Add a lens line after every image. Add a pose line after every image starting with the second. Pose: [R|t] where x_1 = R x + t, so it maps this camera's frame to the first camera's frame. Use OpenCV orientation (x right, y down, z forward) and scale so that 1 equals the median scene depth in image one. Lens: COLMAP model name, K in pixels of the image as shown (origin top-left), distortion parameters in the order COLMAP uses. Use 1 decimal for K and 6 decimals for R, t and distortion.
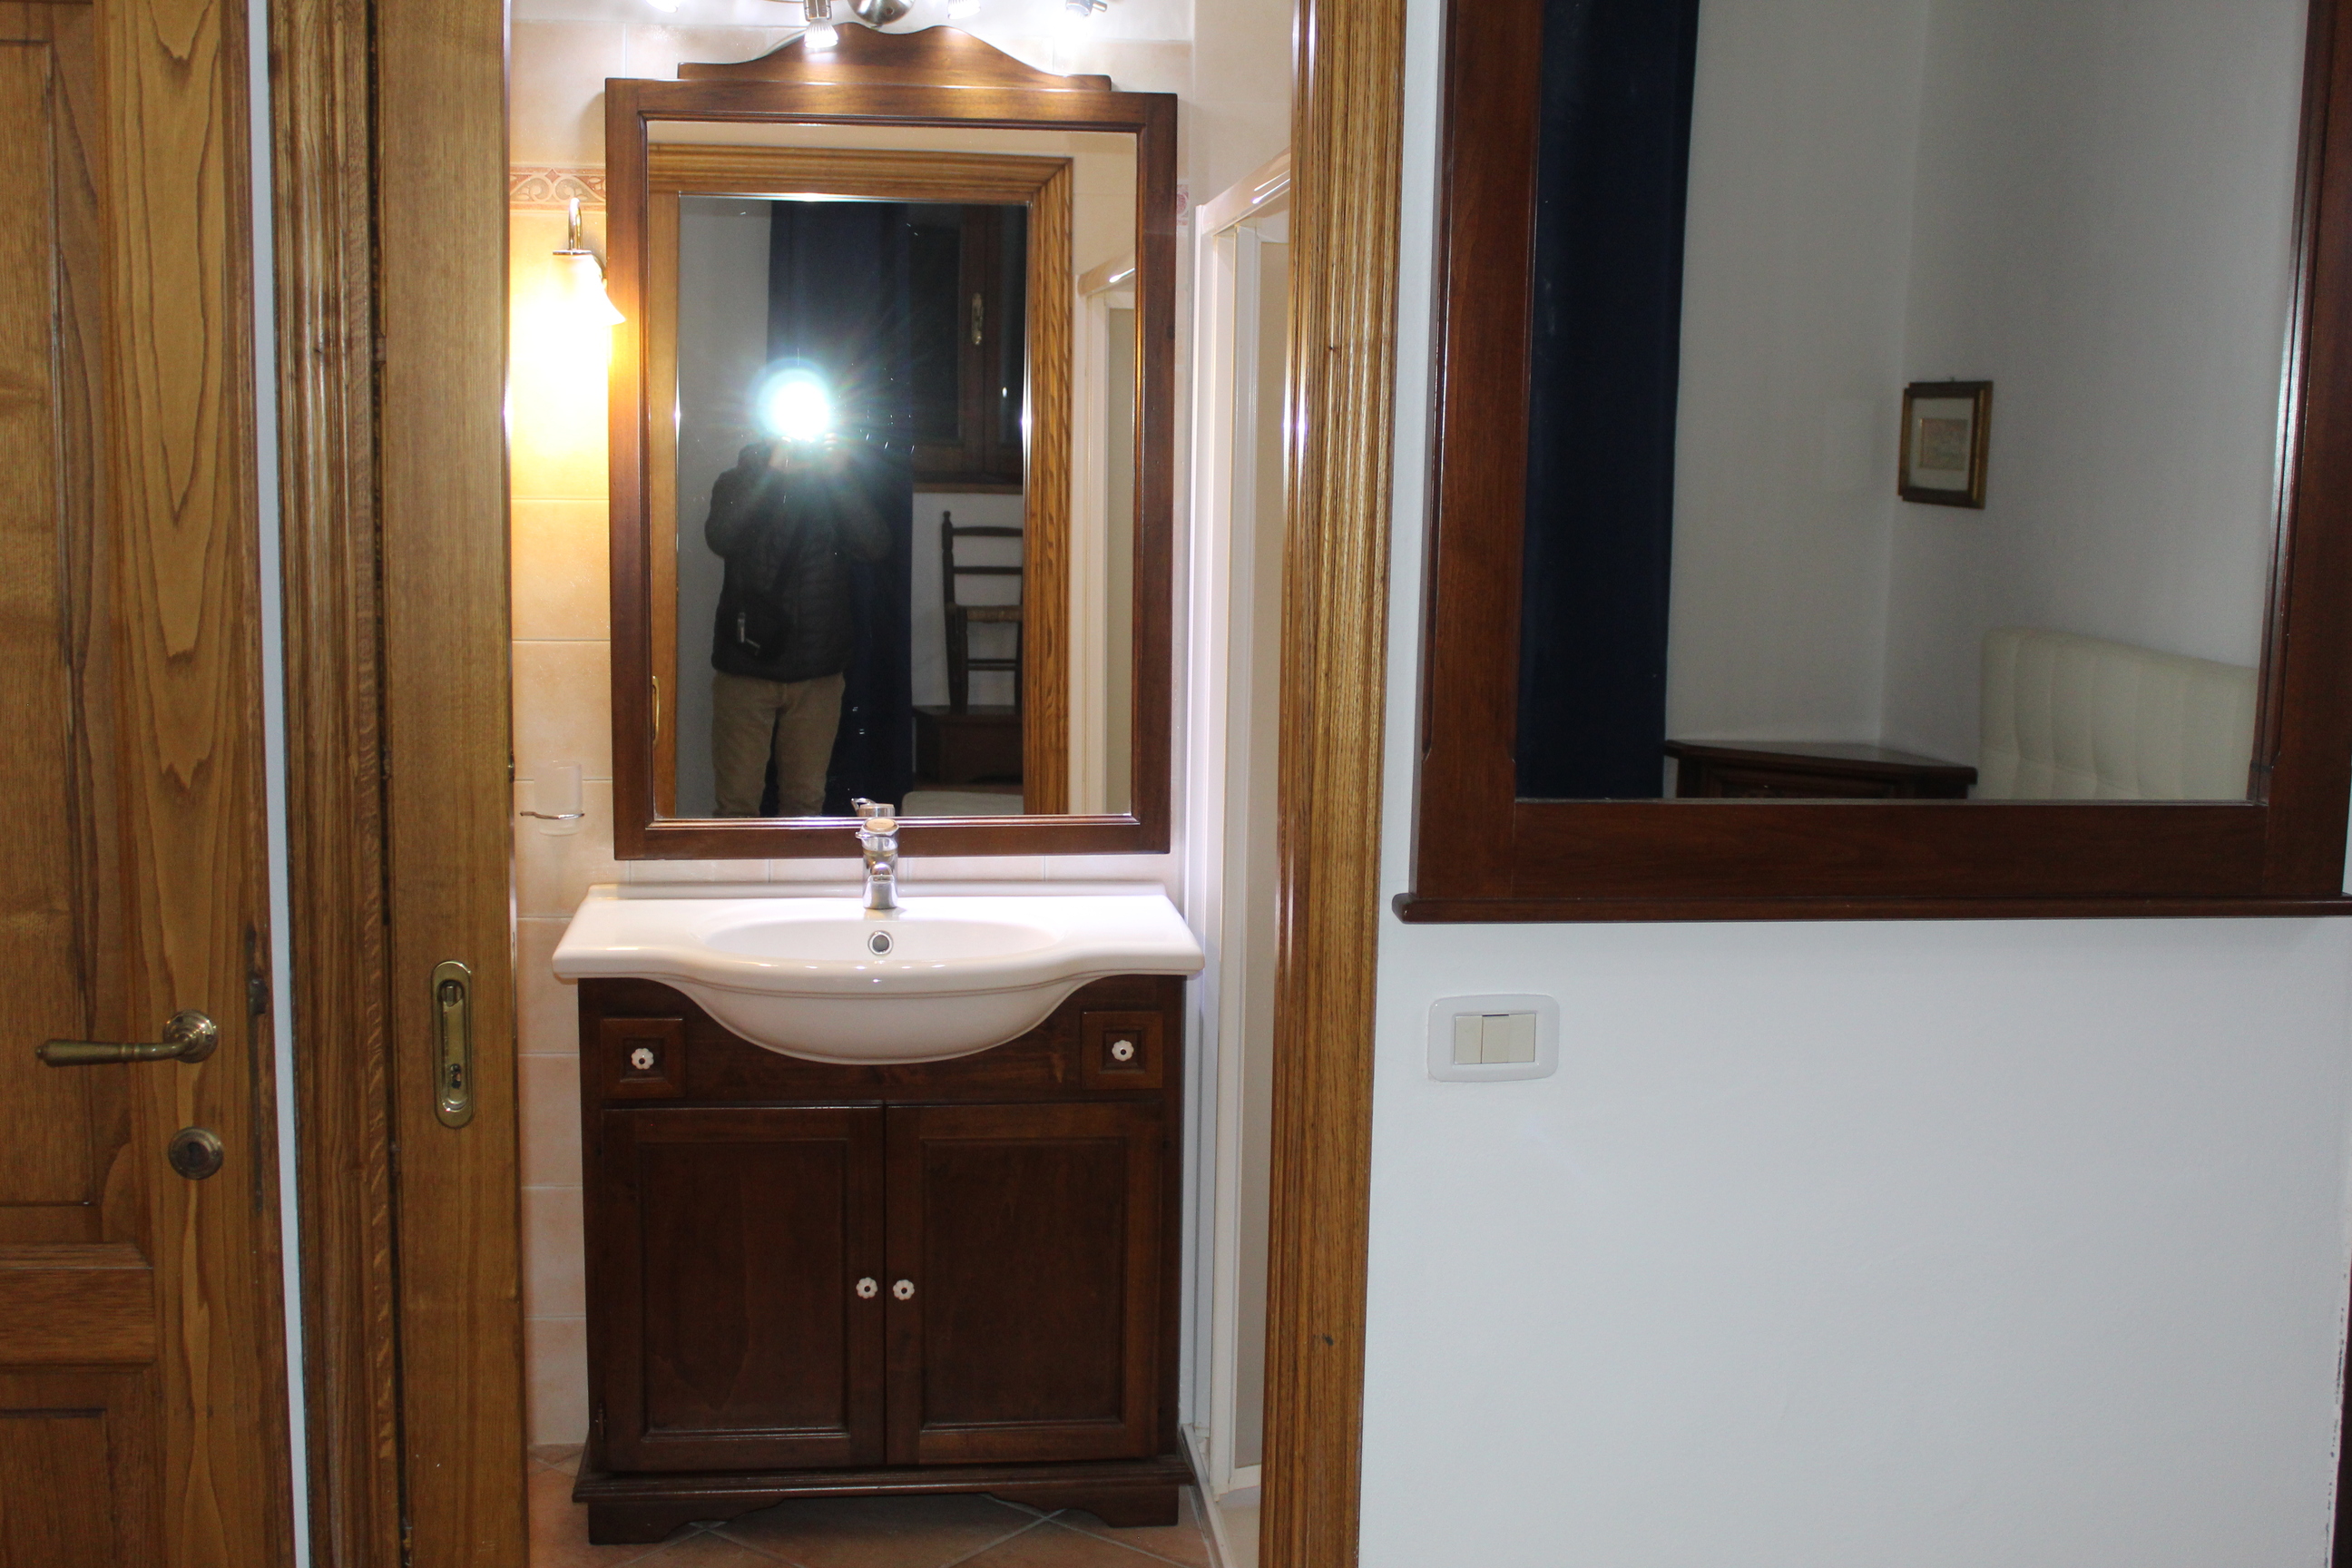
lens RADIAL K [[2576.4, 0, 1176.0], [0, 2576.4, 784.0], [0, 0, 1]] dist [0.015422, 0.011804]
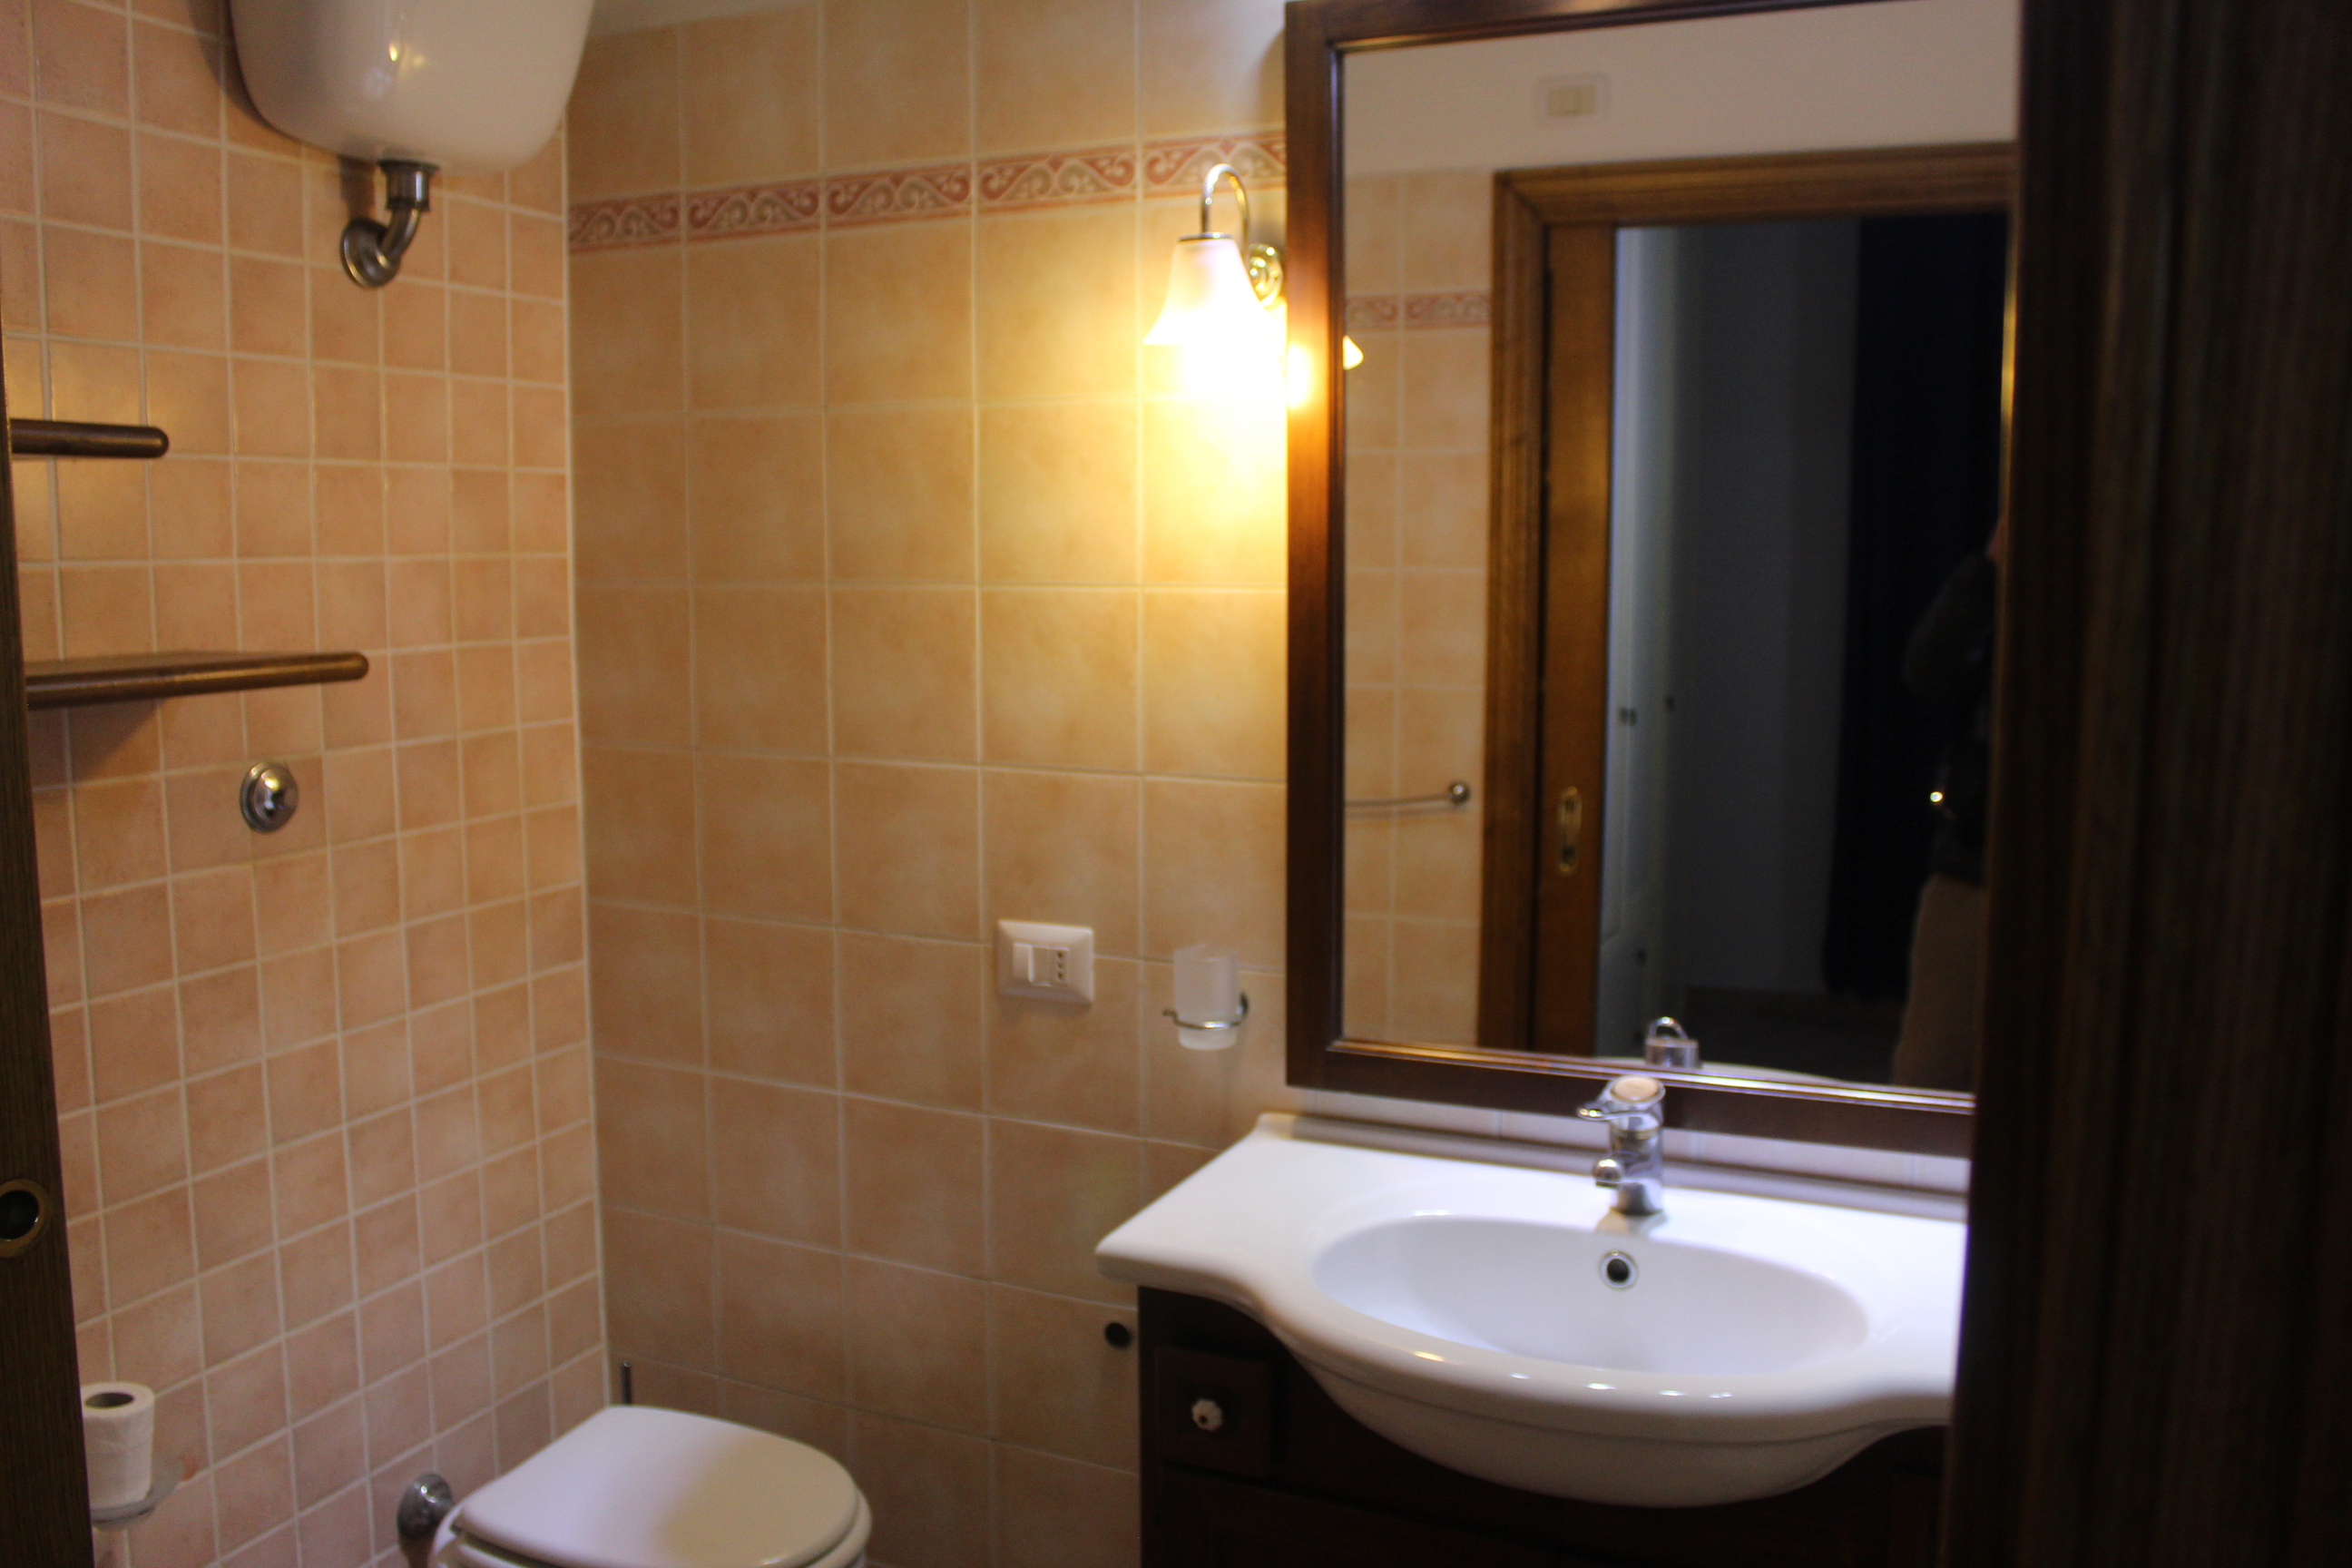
lens RADIAL K [[1945.2, 0, 1176.0], [0, 1945.2, 784.0], [0, 0, 1]] dist [-0.165378, 0.145172]
pose [[0.845322, 0.053587, -0.531562, 0.041340], [-0.062048, 0.998071, 0.001944, -0.054949], [0.530641, 0.031339, 0.847017, 0.527358]]
